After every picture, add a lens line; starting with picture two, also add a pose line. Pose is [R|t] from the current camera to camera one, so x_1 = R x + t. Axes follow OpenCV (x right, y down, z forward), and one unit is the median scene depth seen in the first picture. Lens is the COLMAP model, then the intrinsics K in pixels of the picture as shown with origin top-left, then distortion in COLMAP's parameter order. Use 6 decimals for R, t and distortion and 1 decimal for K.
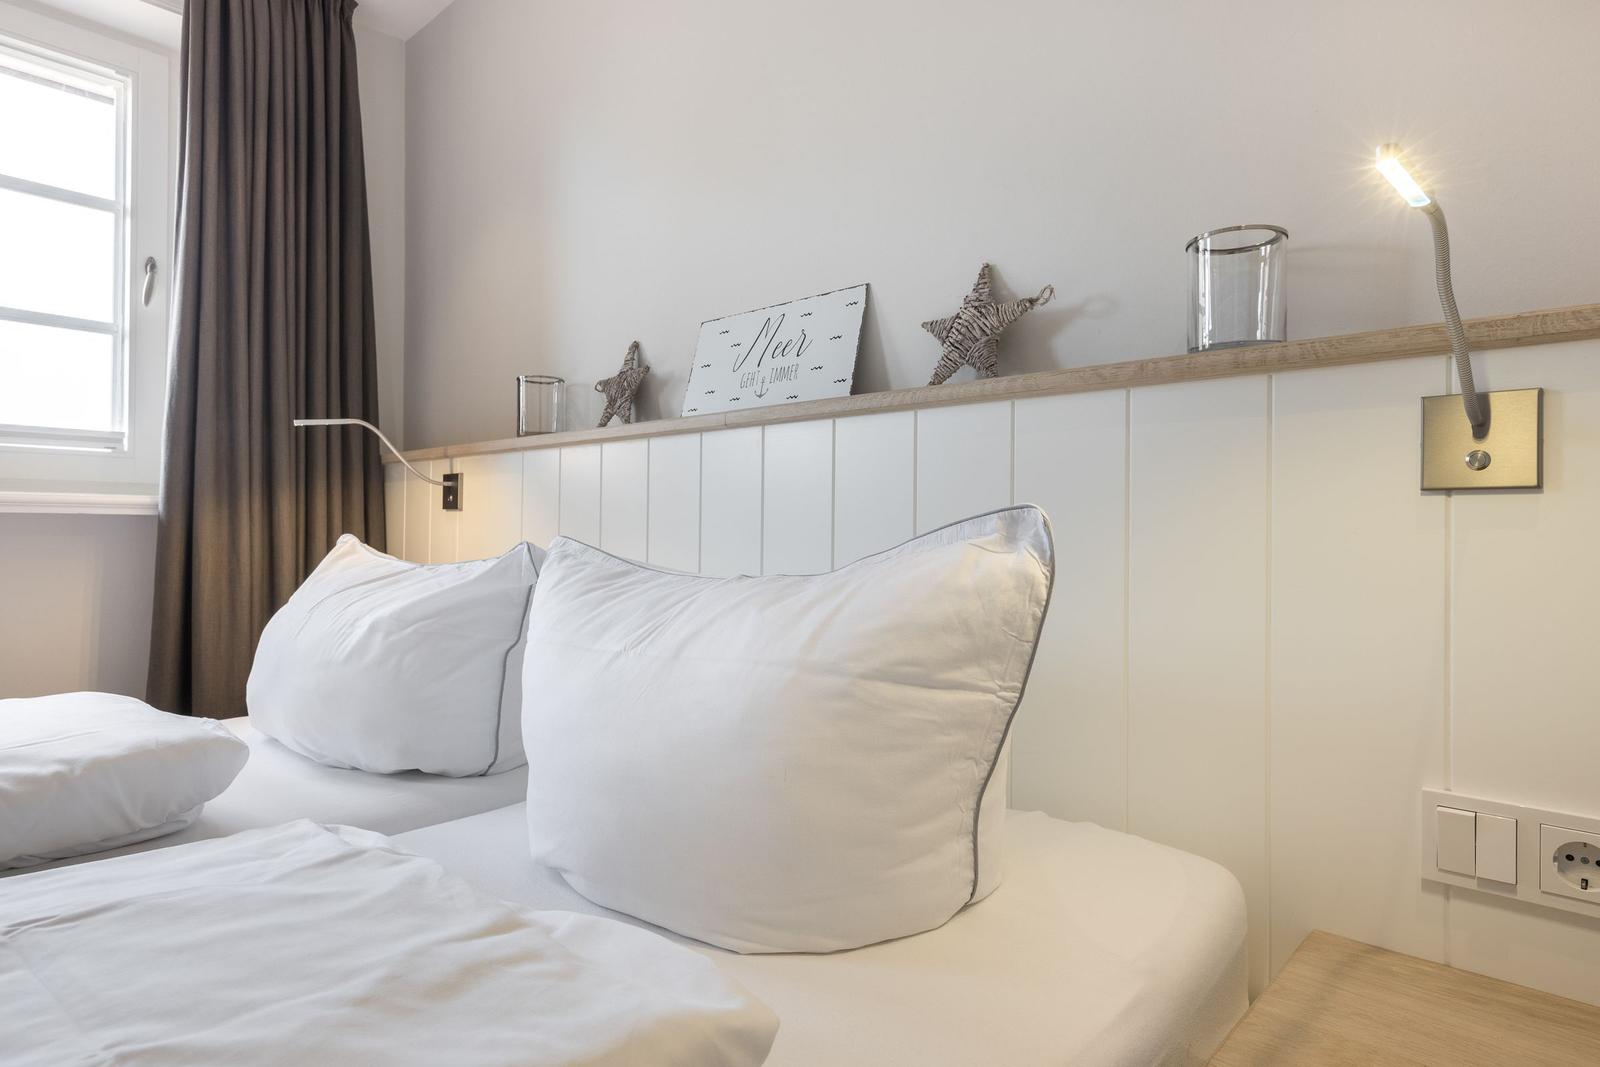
lens RADIAL K [[898.1, 0, 803.3], [0, 898.1, 495.5], [0, 0, 1]] dist [-0.007516, 0.014588]
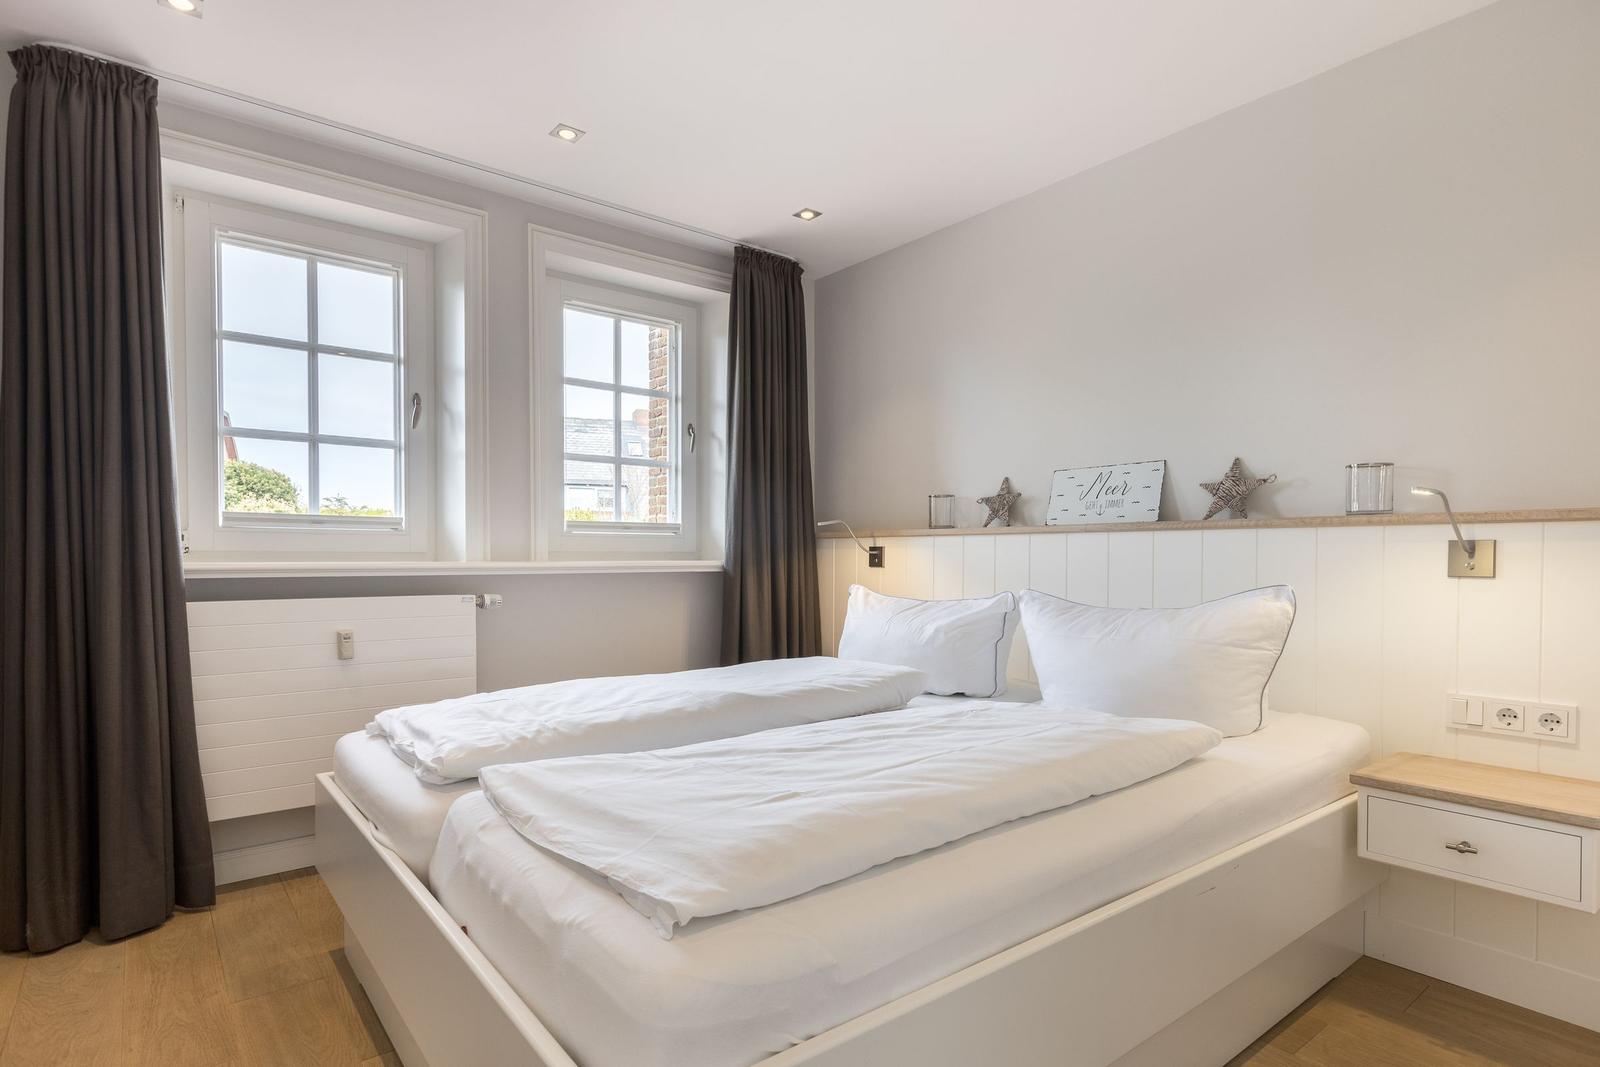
lens RADIAL K [[835.0, 0, 769.4], [0, 835.0, 546.9], [0, 0, 1]] dist [-0.001319, -0.000492]
pose [[0.982040, -0.009529, -0.188432, -0.494363], [0.014544, 0.999575, 0.025249, -0.116332], [0.188111, -0.027536, 0.981762, -1.098909]]
